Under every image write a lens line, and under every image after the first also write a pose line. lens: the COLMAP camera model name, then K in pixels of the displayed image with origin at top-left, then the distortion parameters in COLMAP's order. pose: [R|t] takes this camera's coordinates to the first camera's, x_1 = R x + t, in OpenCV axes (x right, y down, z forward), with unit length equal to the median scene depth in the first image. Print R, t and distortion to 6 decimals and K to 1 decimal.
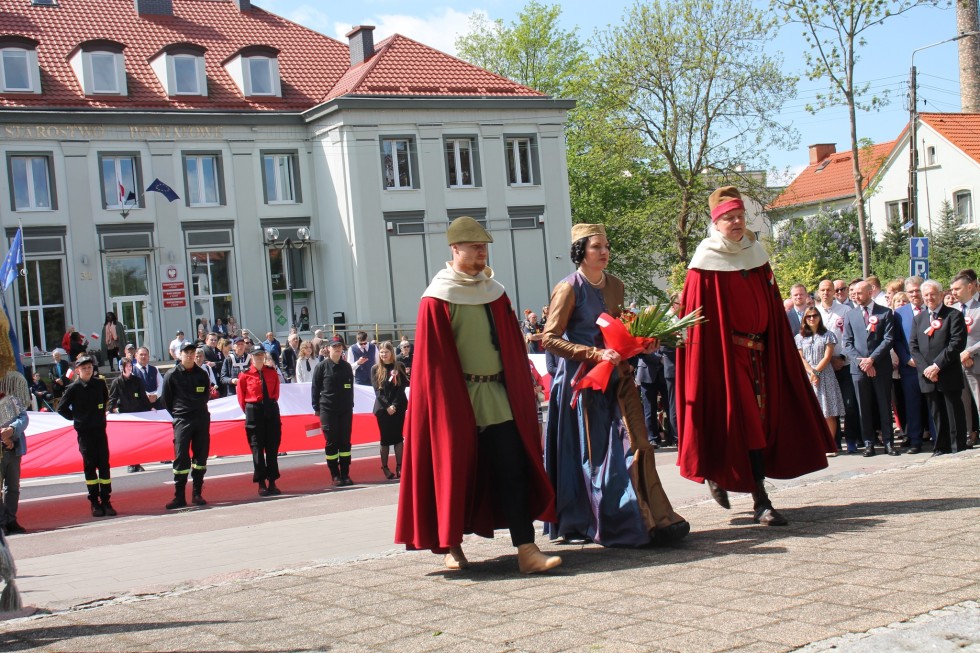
lens RADIAL K [[1323.8, 0, 480.9], [0, 1323.8, 324.9], [0, 0, 1]] dist [-0.004725, 0.344188]
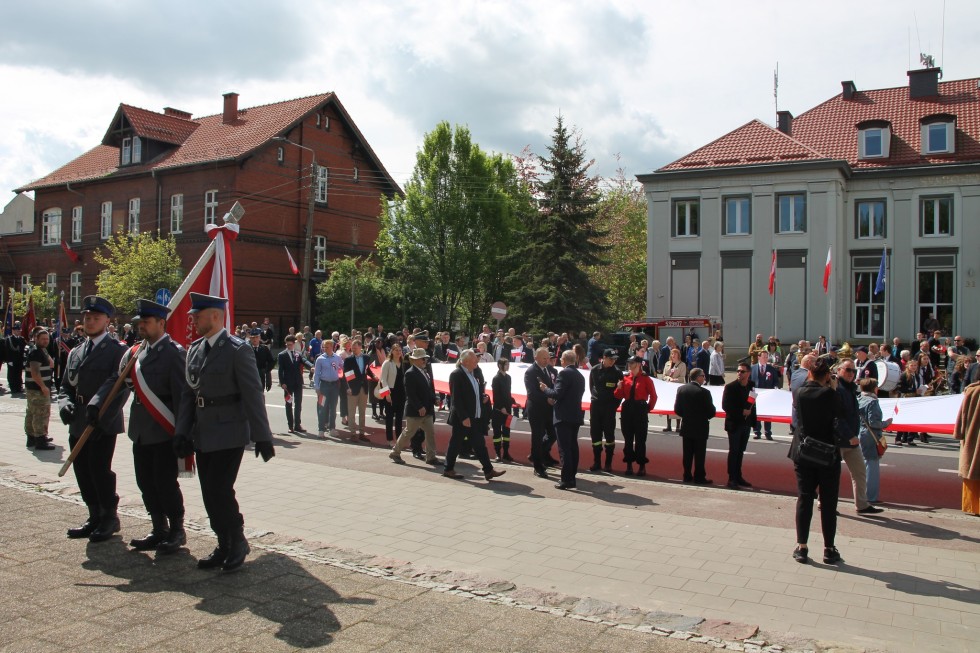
lens RADIAL K [[821.4, 0, 478.2], [0, 821.4, 325.1], [0, 0, 1]] dist [-0.177366, 0.168702]
pose [[0.510414, 0.087868, -0.855428, 0.132424], [-0.057692, 0.996024, 0.067886, -0.019107], [0.857991, 0.014701, 0.513454, 0.142721]]
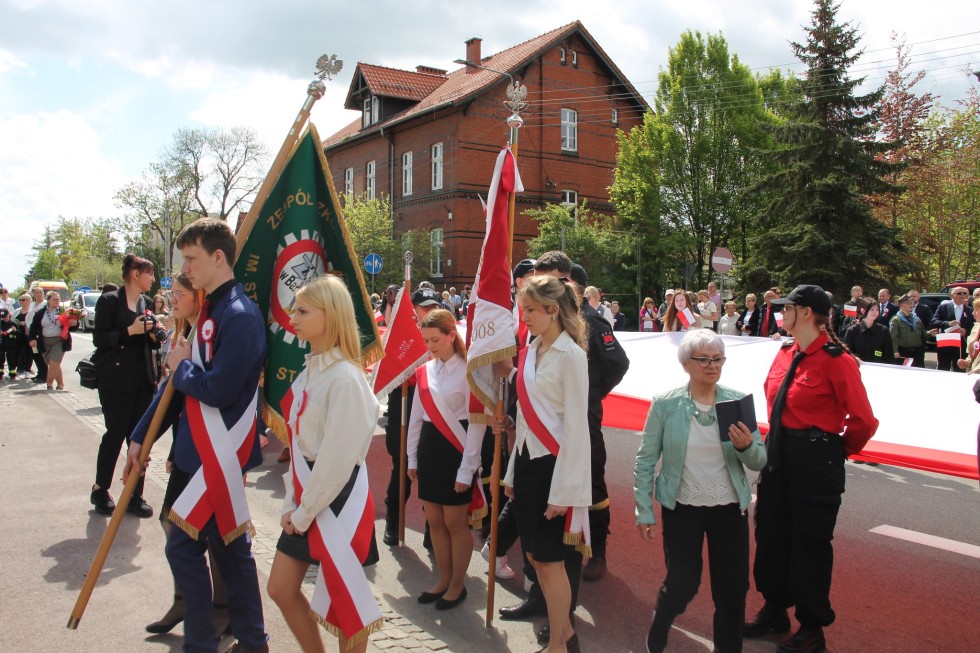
lens RADIAL K [[821.4, 0, 478.2], [0, 821.4, 325.1], [0, 0, 1]] dist [-0.177366, 0.168702]
pose [[0.107040, 0.108556, -0.988311, 0.022968], [-0.013814, 0.994088, 0.107694, 0.000468], [0.994159, 0.002125, 0.107907, 0.297260]]
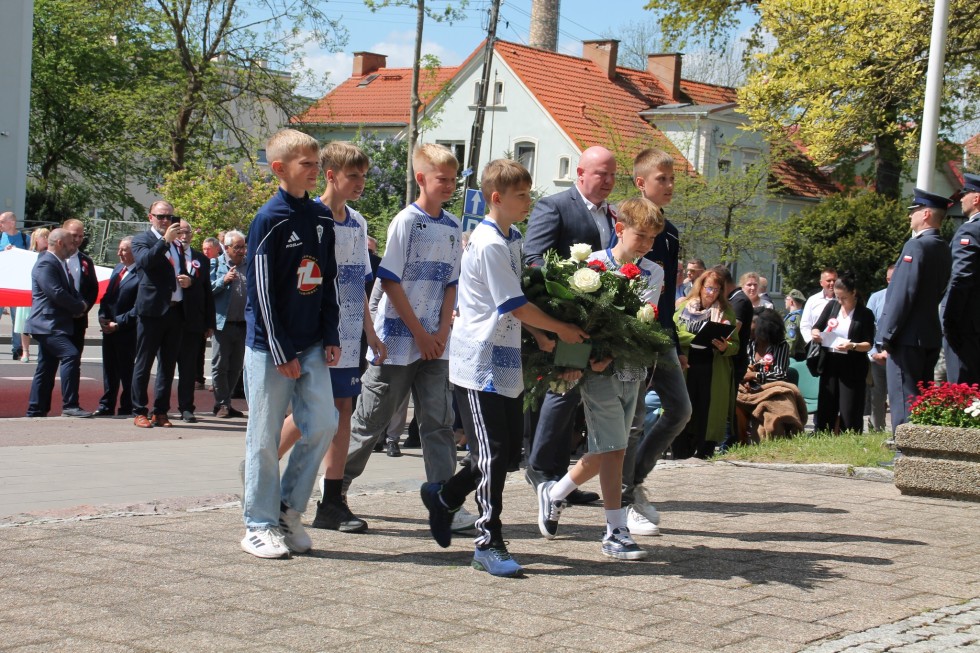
lens RADIAL K [[1692.2, 0, 489.1], [0, 1692.2, 326.8], [0, 0, 1]] dist [0.149757, 0.364145]
pose [[0.929105, 0.134840, 0.344358, -0.005313], [-0.148294, 0.988859, 0.012900, 0.001586], [-0.338783, -0.063052, 0.938750, 0.021832]]
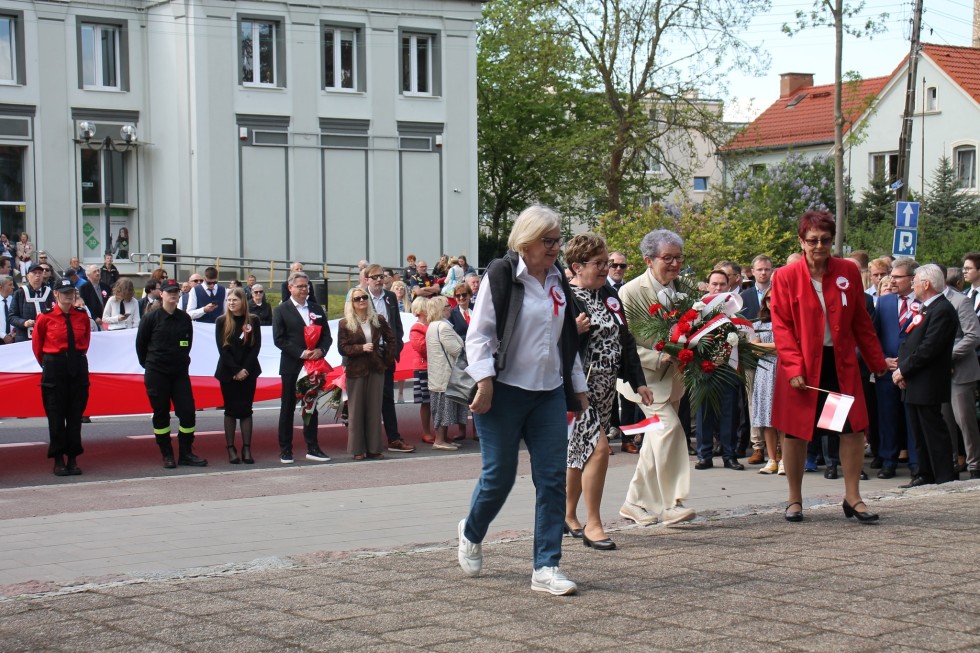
lens RADIAL K [[1674.9, 0, 482.7], [0, 1674.9, 324.9], [0, 0, 1]] dist [0.182050, 0.189826]
pose [[0.993926, 0.073586, 0.081832, -0.002028], [-0.076192, 0.996666, 0.029189, -0.001902], [-0.079411, -0.035247, 0.996219, 0.000980]]
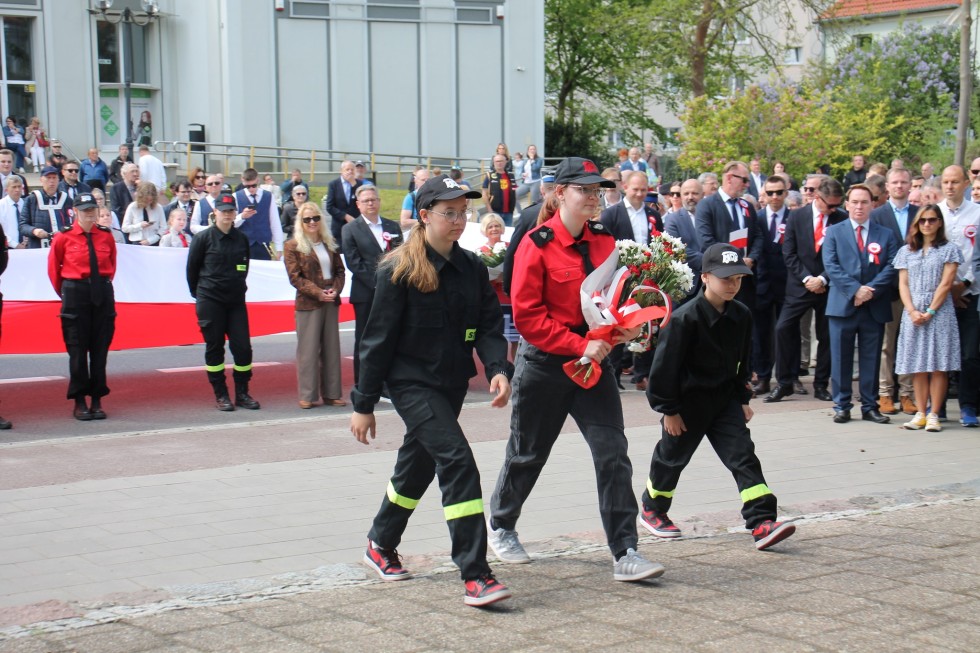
lens RADIAL K [[1846.4, 0, 487.3], [0, 1846.4, 327.7], [0, 0, 1]] dist [0.217350, 0.463444]
pose [[0.995701, 0.071914, 0.058369, -0.006104], [-0.077213, 0.992548, 0.094269, -0.007341], [-0.051154, -0.098371, 0.993834, 0.021502]]
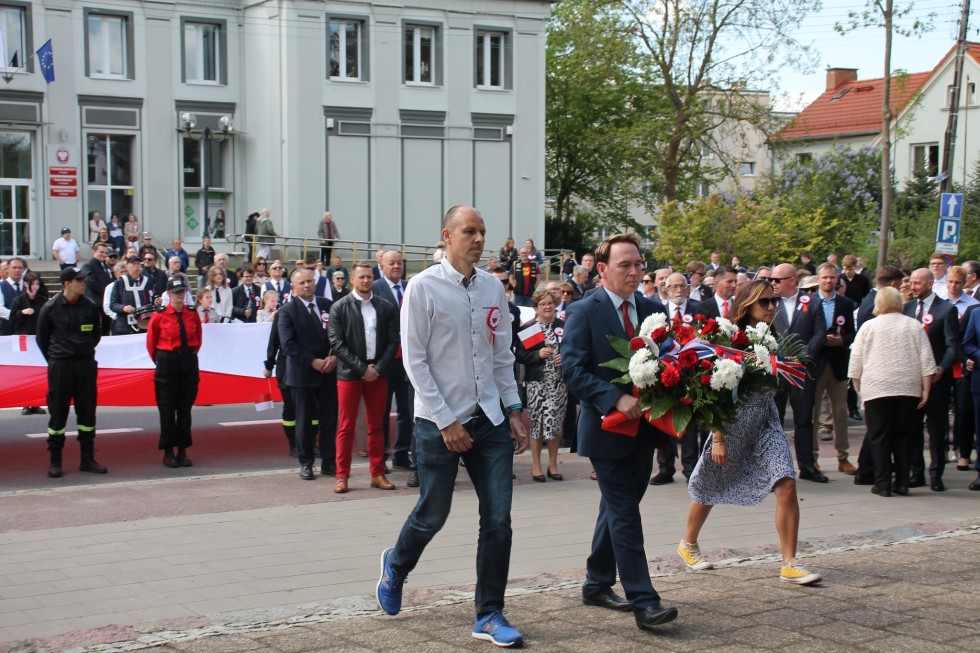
lens RADIAL K [[1513.2, 0, 482.0], [0, 1513.2, 328.2], [0, 0, 1]] dist [0.053726, 0.517572]
pose [[0.995547, 0.083372, 0.043989, -0.004135], [-0.085811, 0.994690, 0.056811, -0.008056], [-0.039019, -0.060333, 0.997415, 0.026718]]
